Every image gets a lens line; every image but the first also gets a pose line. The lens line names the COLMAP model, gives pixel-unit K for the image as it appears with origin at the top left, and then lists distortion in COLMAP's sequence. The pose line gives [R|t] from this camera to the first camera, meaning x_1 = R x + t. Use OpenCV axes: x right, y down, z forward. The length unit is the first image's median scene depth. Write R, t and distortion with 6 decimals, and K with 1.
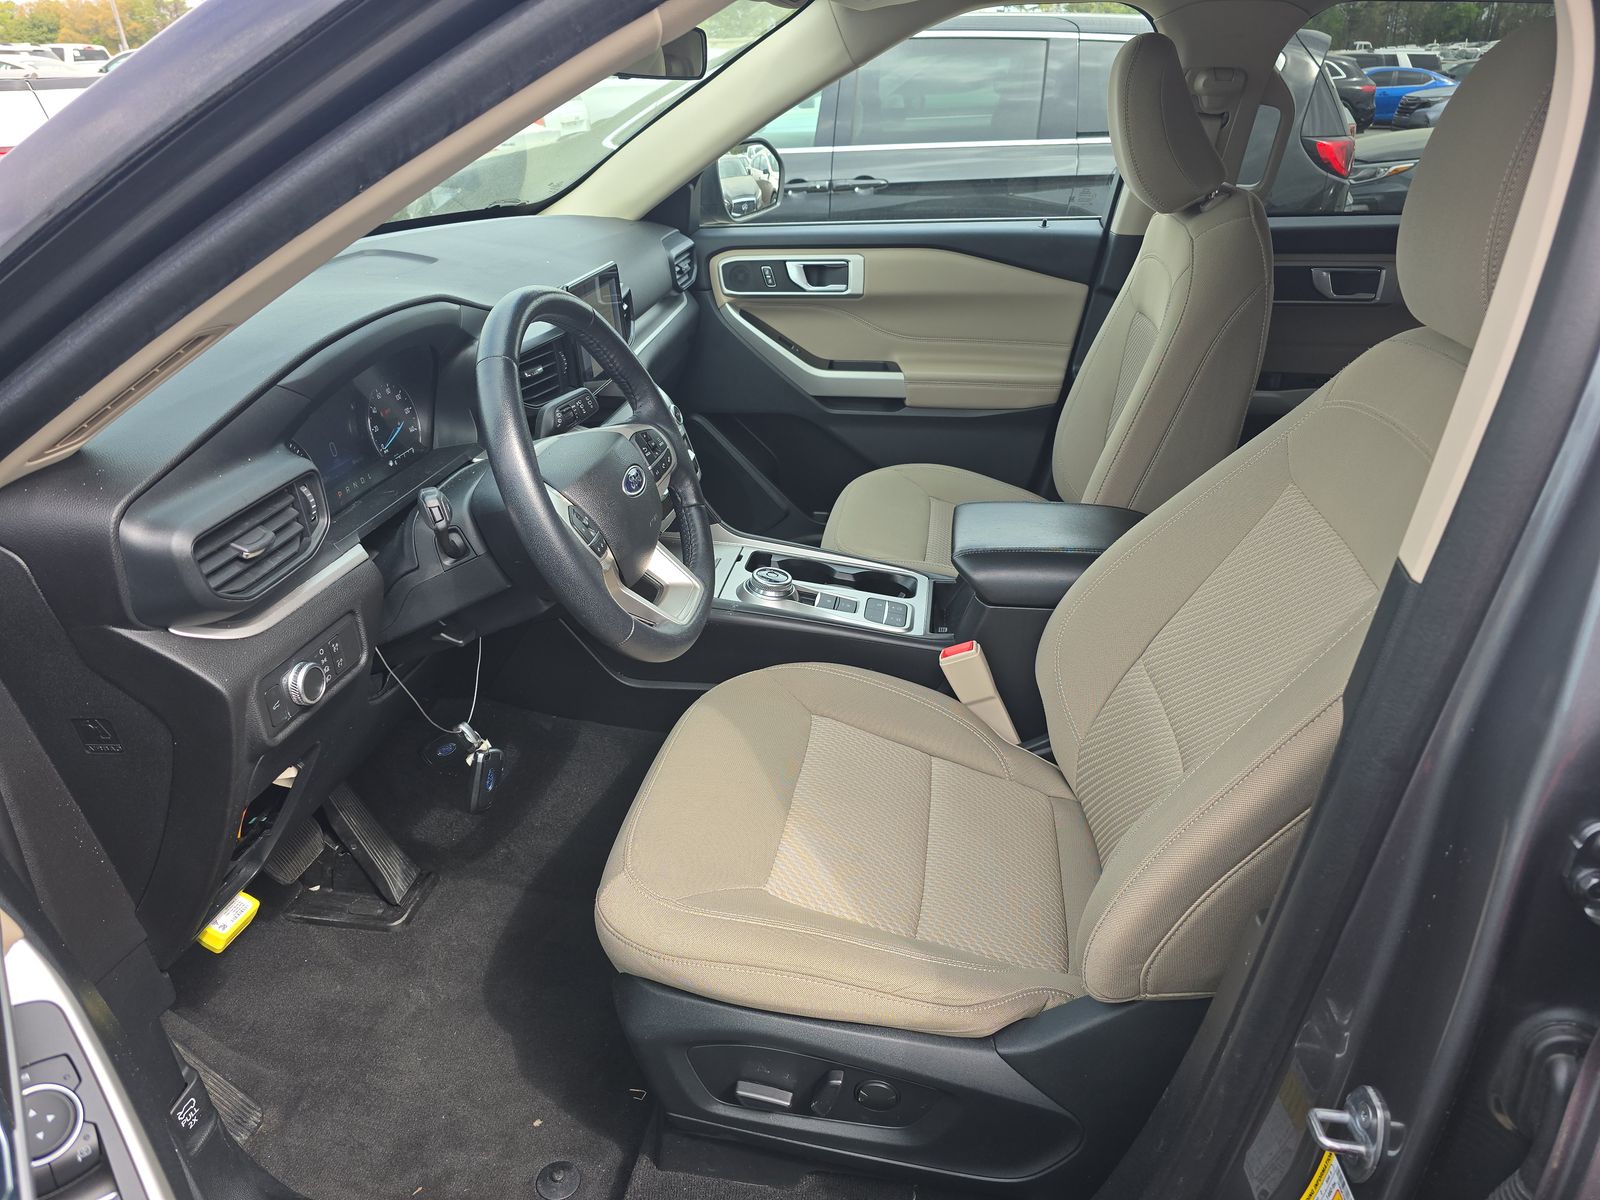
lens RADIAL K [[1113.6, 0, 800.0], [0, 1113.6, 600.0], [0, 0, 1]] dist [0.003374, -0.002029]
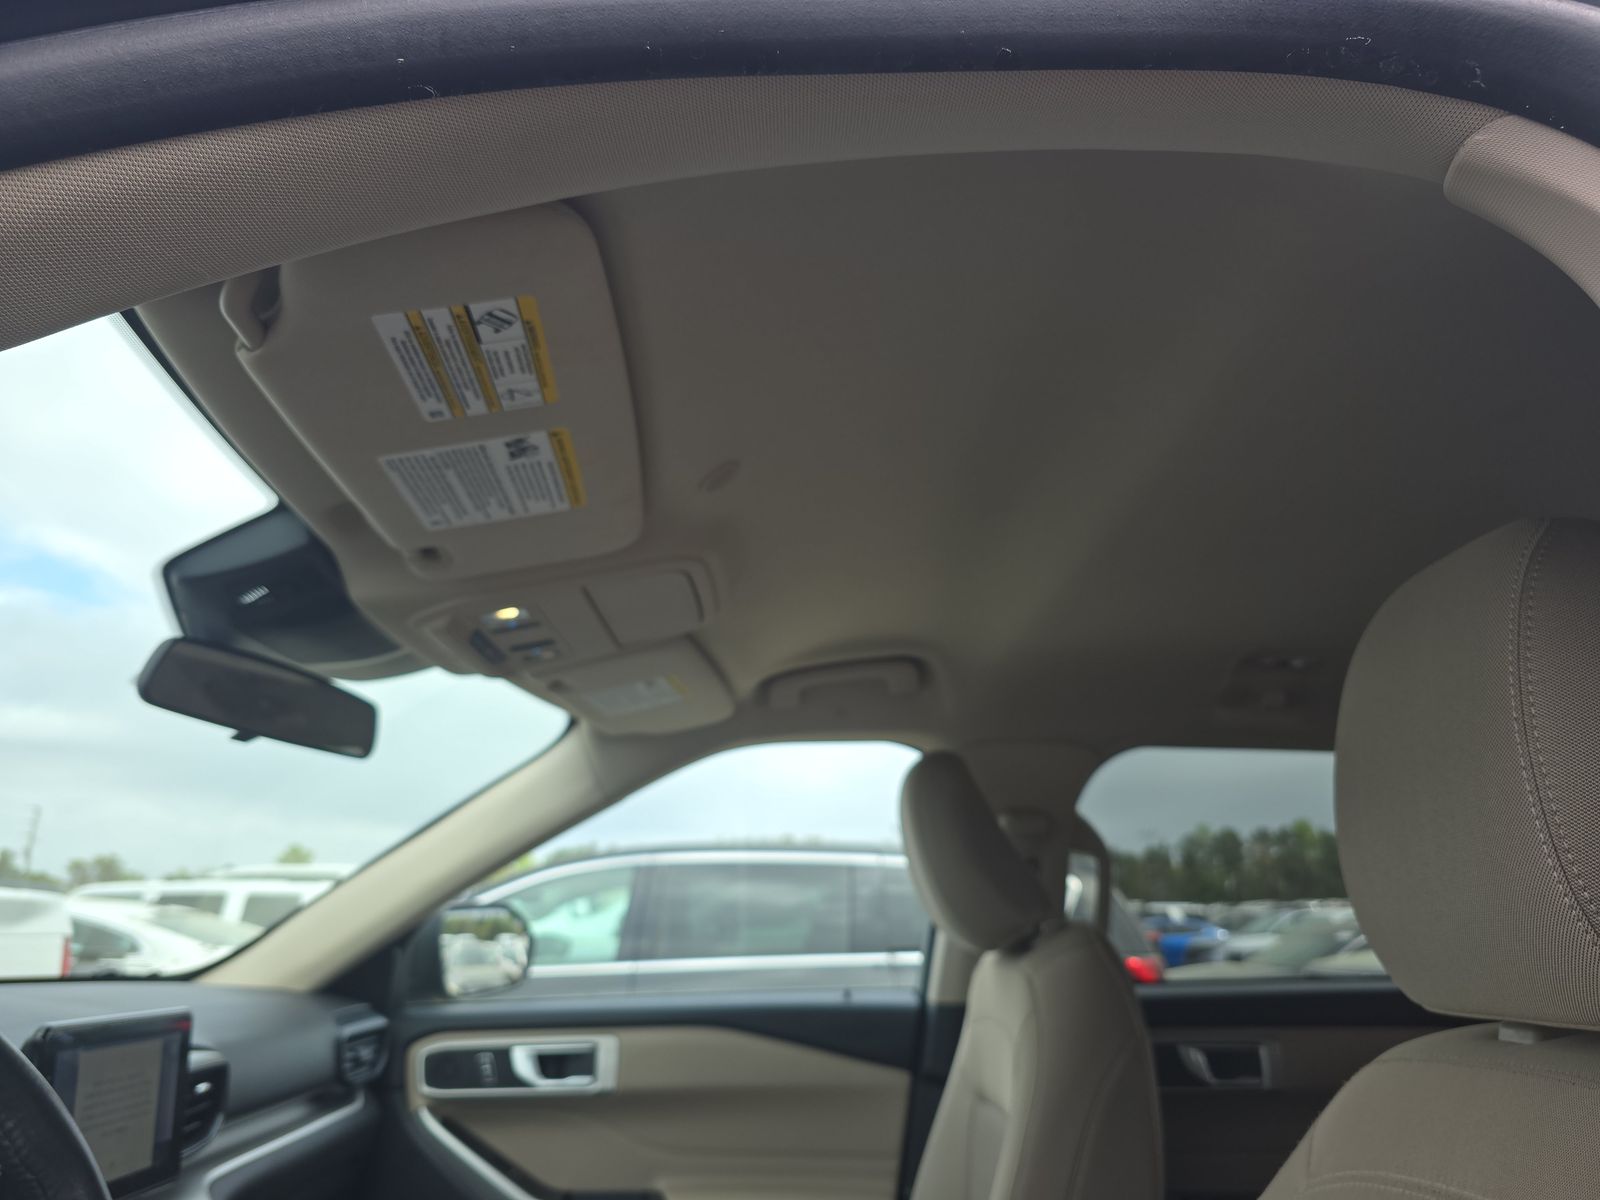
lens RADIAL K [[1113.6, 0, 800.0], [0, 1113.6, 600.0], [0, 0, 1]] dist [0.003374, -0.002029]
pose [[0.990242, 0.038735, 0.133871, 0.067357], [0.060640, 0.745129, -0.664157, -0.018455], [-0.125477, 0.665794, 0.735509, 0.224992]]
